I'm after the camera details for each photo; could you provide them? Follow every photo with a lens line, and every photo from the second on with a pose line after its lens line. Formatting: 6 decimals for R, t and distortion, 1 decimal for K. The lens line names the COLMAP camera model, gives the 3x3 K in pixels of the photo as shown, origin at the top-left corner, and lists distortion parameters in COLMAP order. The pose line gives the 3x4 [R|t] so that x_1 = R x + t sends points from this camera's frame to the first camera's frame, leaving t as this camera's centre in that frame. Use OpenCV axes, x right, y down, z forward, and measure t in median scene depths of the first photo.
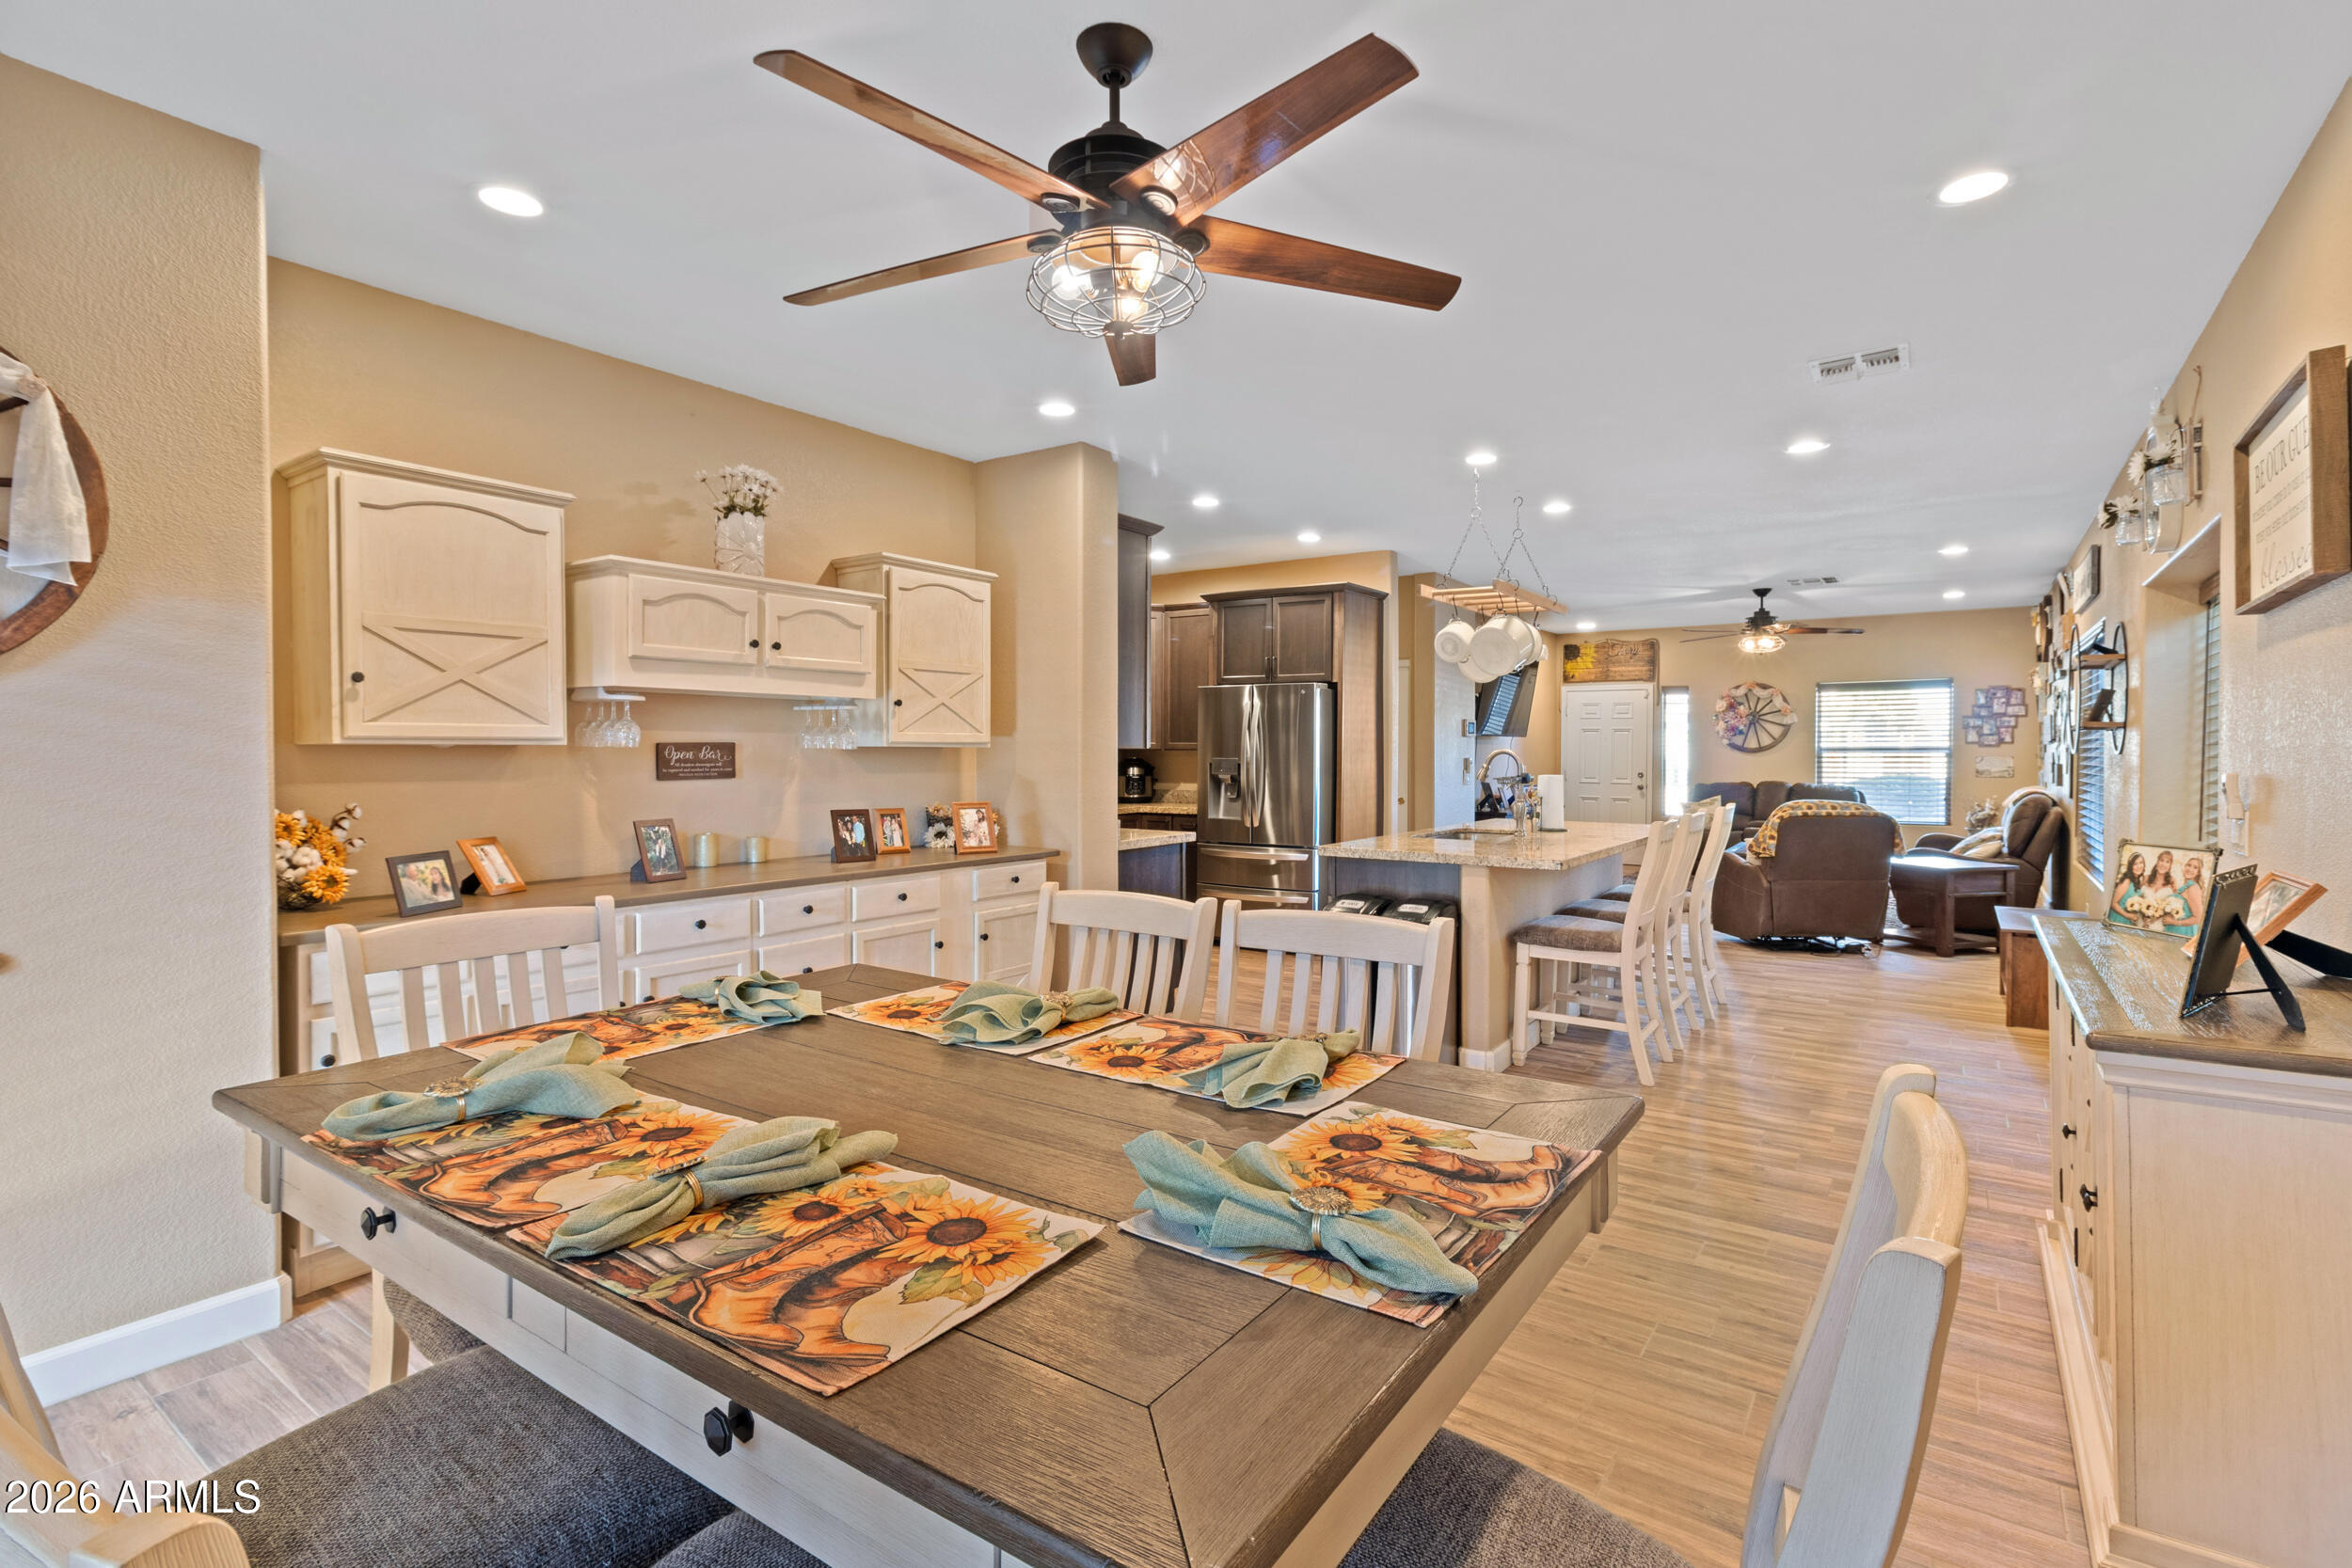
lens RADIAL K [[1087.6, 0, 1194.9], [0, 1087.6, 762.8], [0, 0, 1]] dist [0.003282, -0.000768]
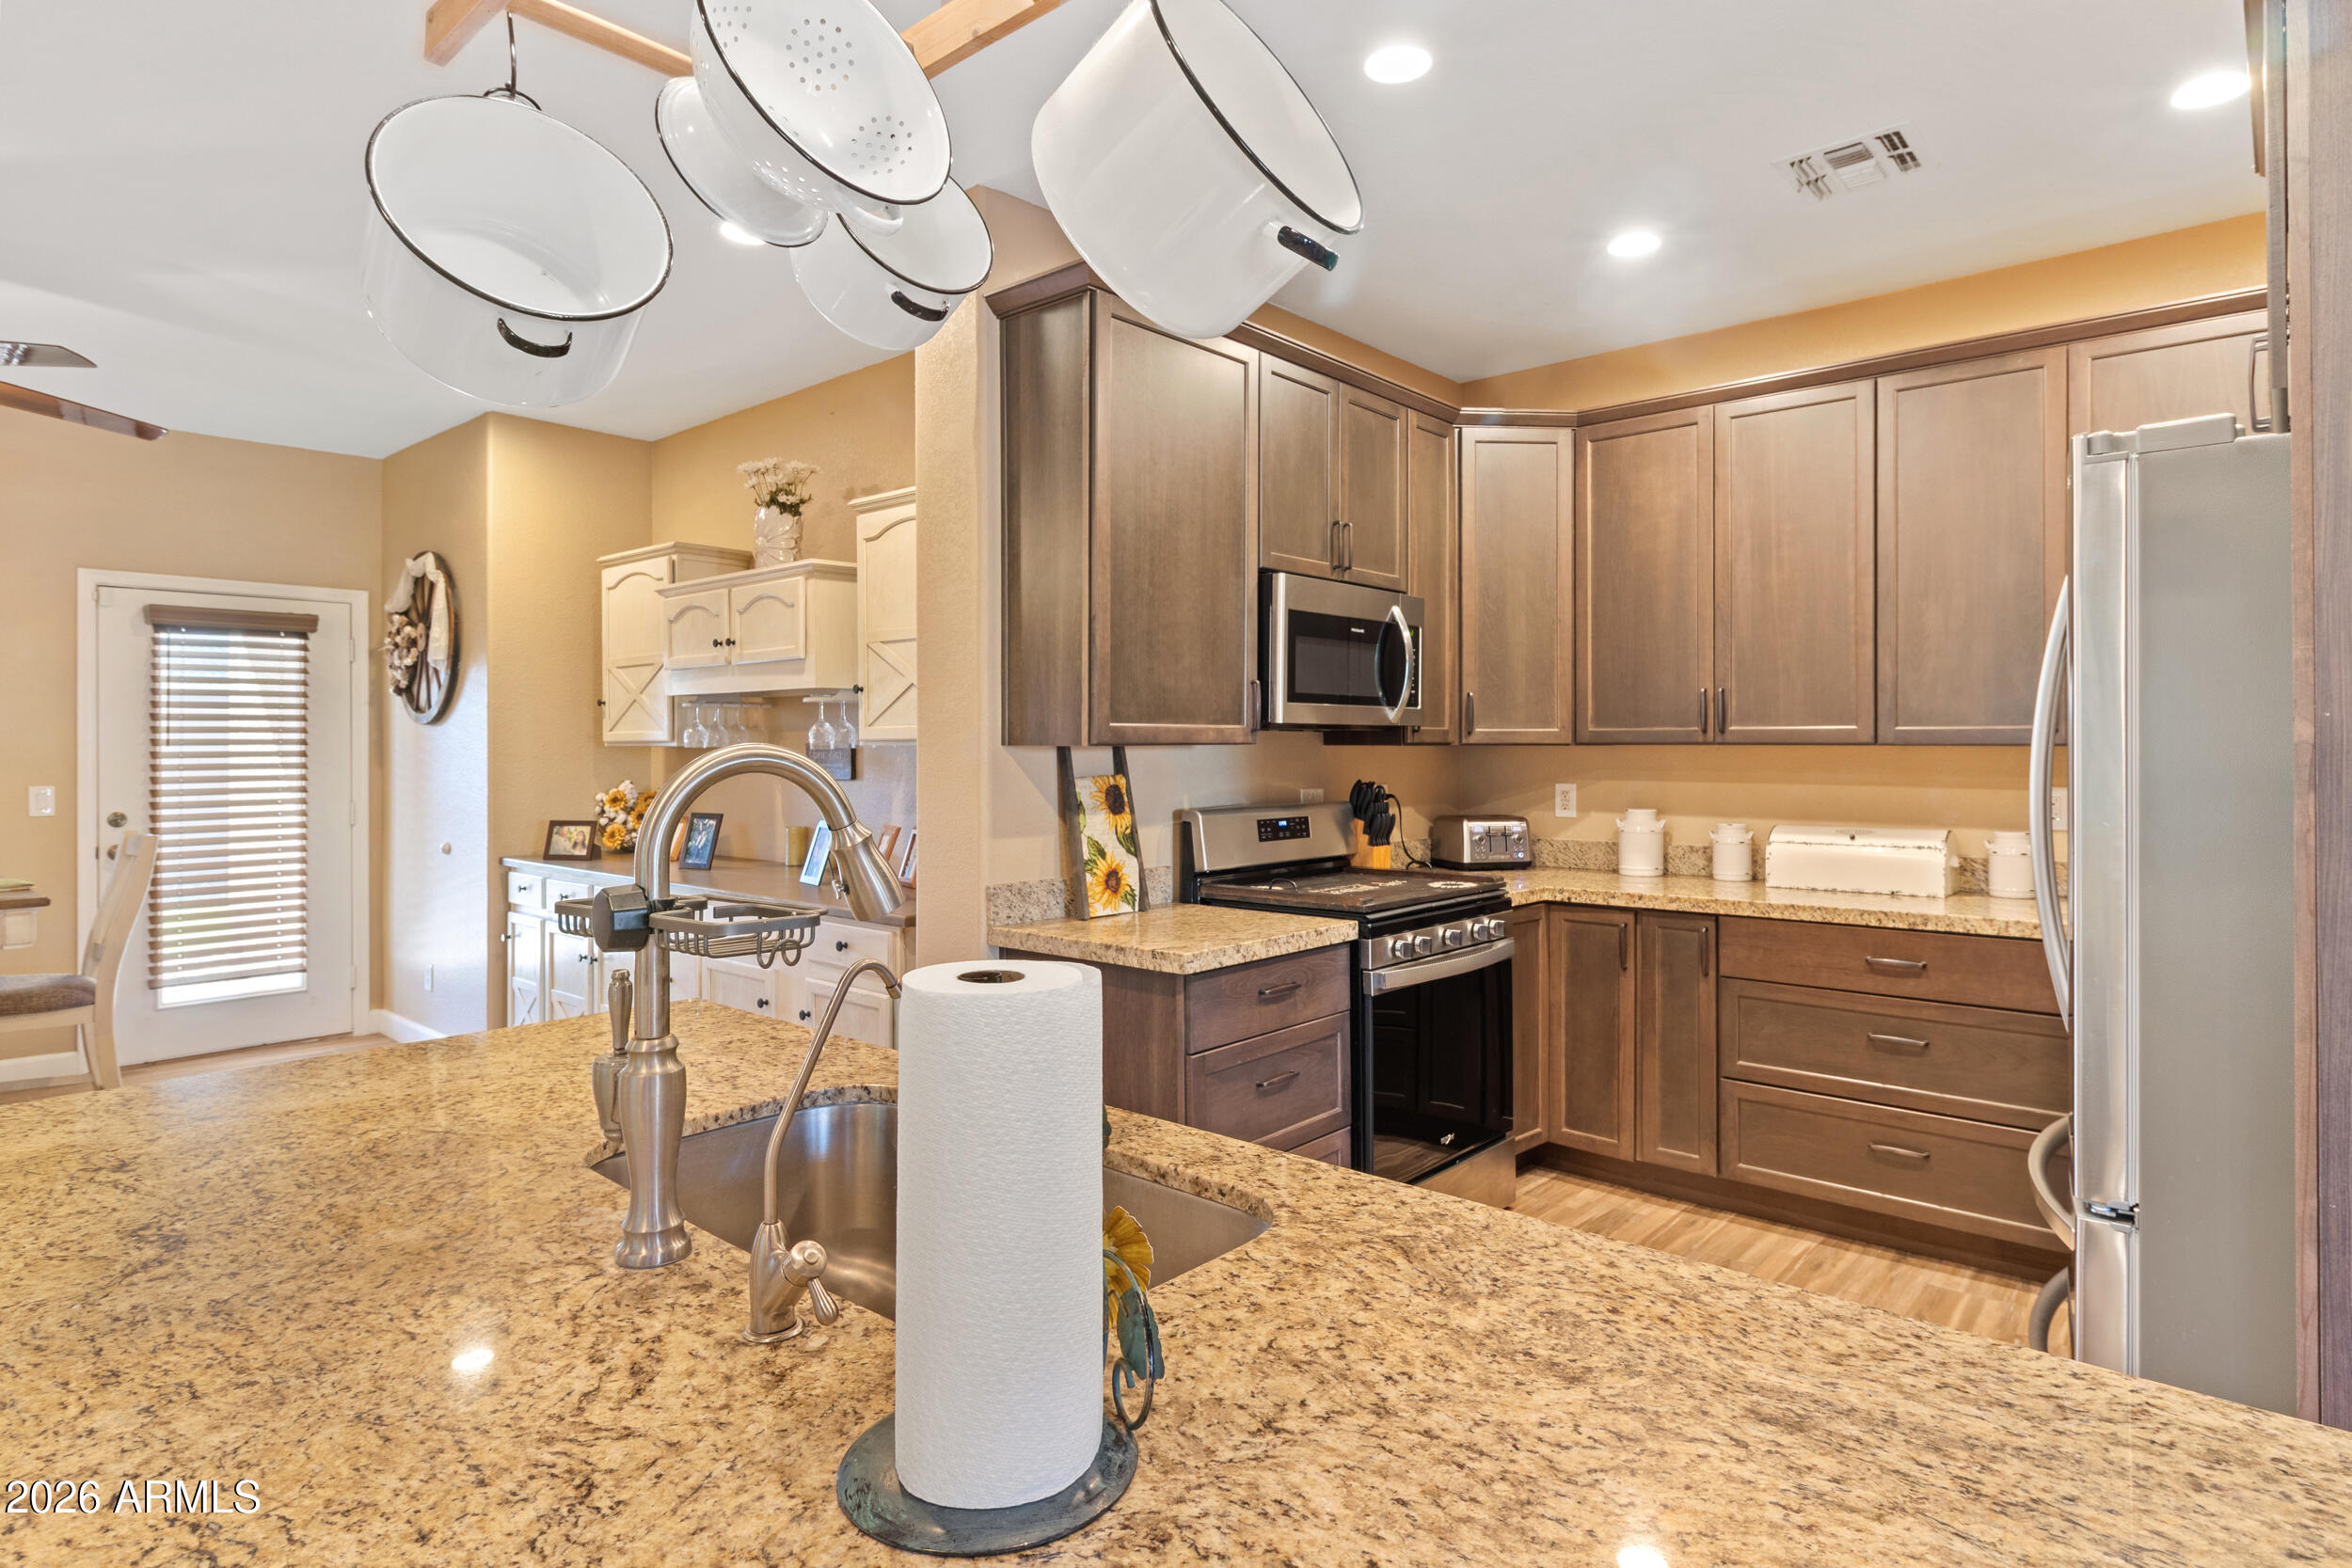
lens RADIAL K [[1272.6, 0, 1206.4], [0, 1272.6, 740.5], [0, 0, 1]] dist [-0.001791, -0.000335]
pose [[-0.109152, -0.006498, -0.994004, 0.360771], [-0.010451, 0.999931, -0.005389, -0.009705], [0.993970, 0.009800, -0.109212, 0.808491]]
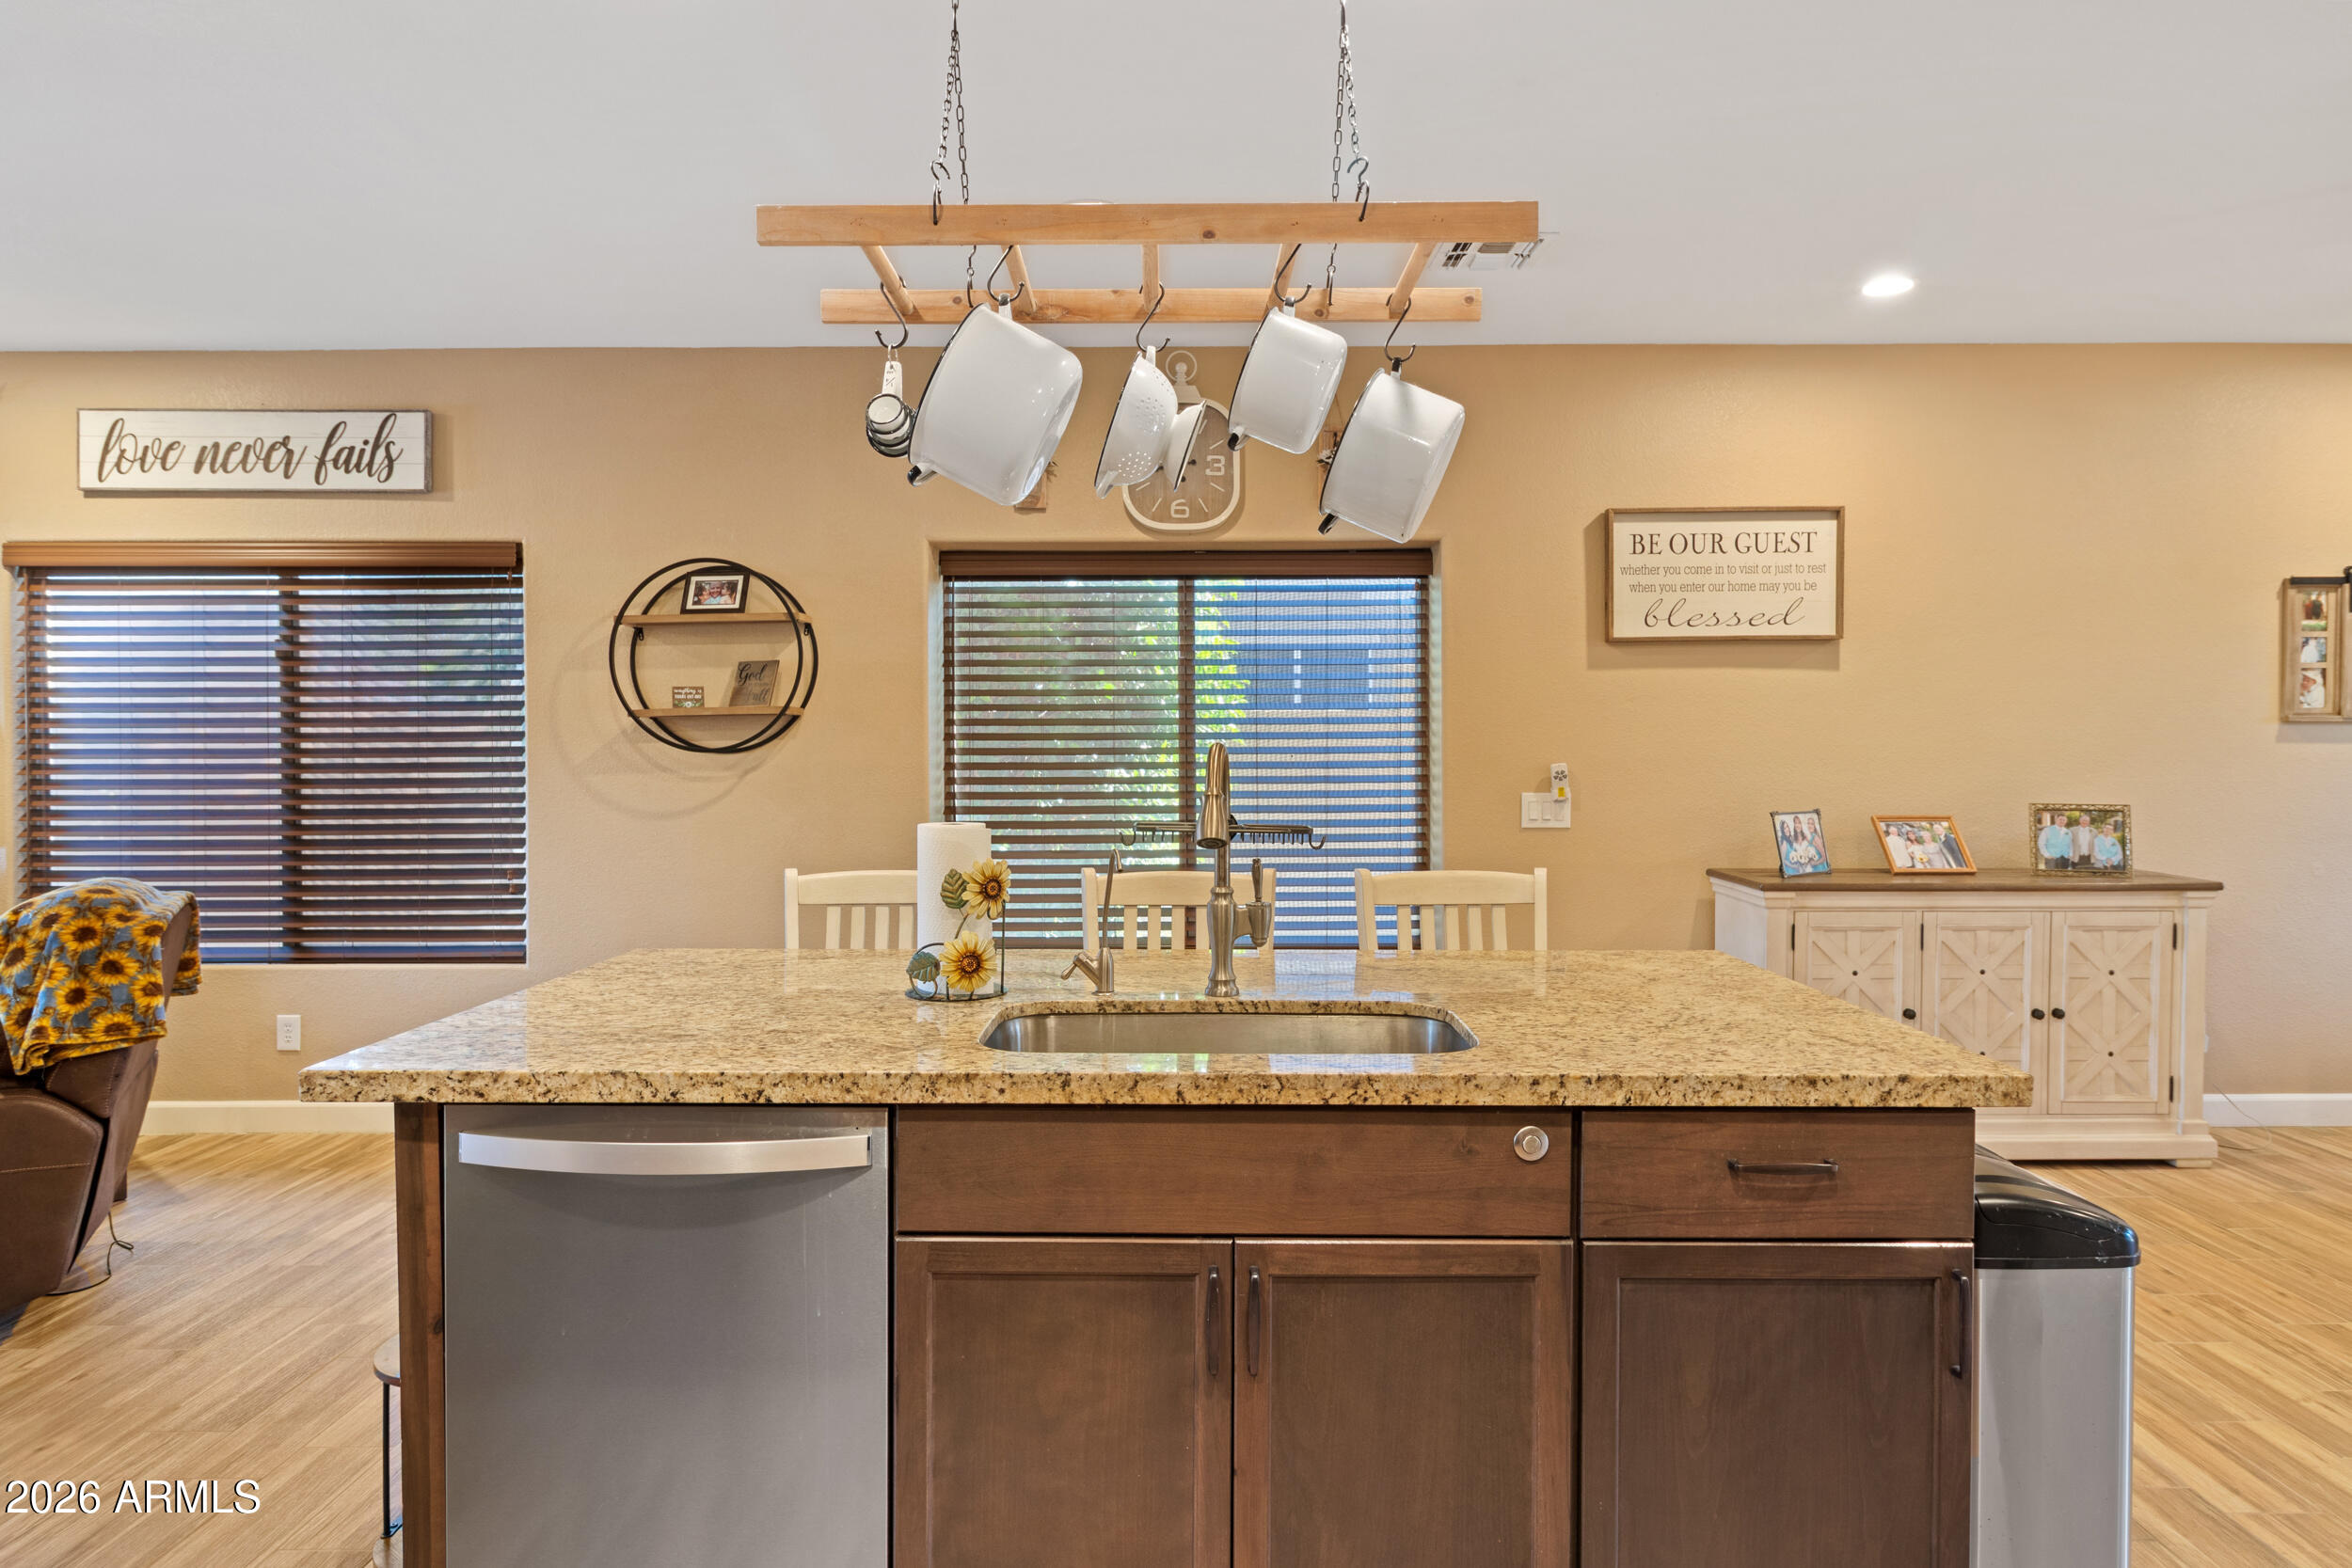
lens RADIAL K [[1342.5, 0, 1186.3], [0, 1342.5, 767.3], [0, 0, 1]] dist [-0.008857, -0.002767]
pose [[-0.558203, -0.008975, 0.829656, -0.035155], [0.012320, 0.999742, 0.019103, -0.008414], [-0.829613, 0.020885, -0.557949, 0.902293]]
